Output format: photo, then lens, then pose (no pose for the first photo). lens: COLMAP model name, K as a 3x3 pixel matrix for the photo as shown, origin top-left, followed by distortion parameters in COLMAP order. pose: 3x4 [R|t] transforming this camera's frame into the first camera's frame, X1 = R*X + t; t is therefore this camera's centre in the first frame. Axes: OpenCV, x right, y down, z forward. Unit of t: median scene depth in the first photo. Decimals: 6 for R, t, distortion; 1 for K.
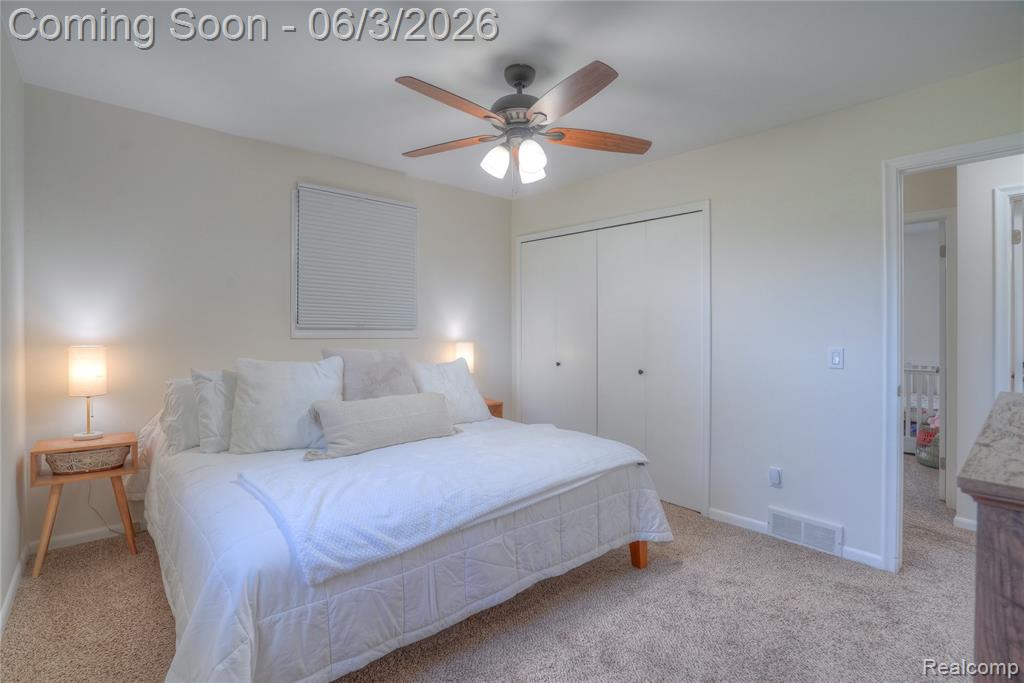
lens RADIAL K [[480.7, 0, 514.3], [0, 480.7, 330.0], [0, 0, 1]] dist [-0.043125, 0.000026]
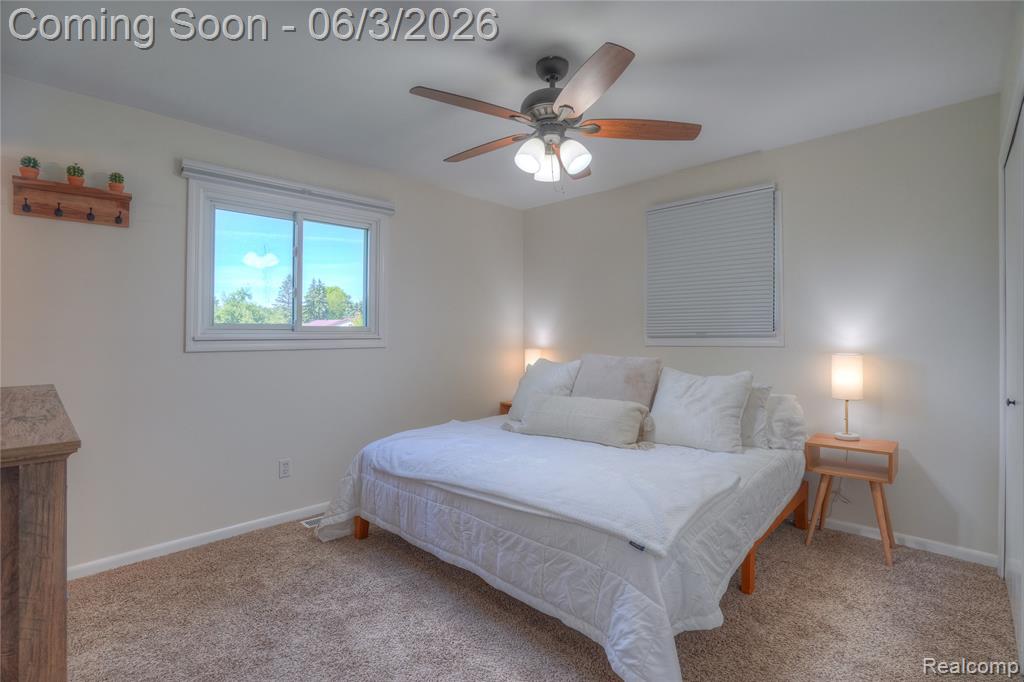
lens RADIAL K [[480.7, 0, 514.3], [0, 480.7, 329.5], [0, 0, 1]] dist [-0.043125, 0.000026]
pose [[0.085023, -0.023822, -0.996094, 0.951369], [0.000858, 0.999716, -0.023836, 0.009859], [0.996379, 0.001172, 0.085019, 0.843524]]
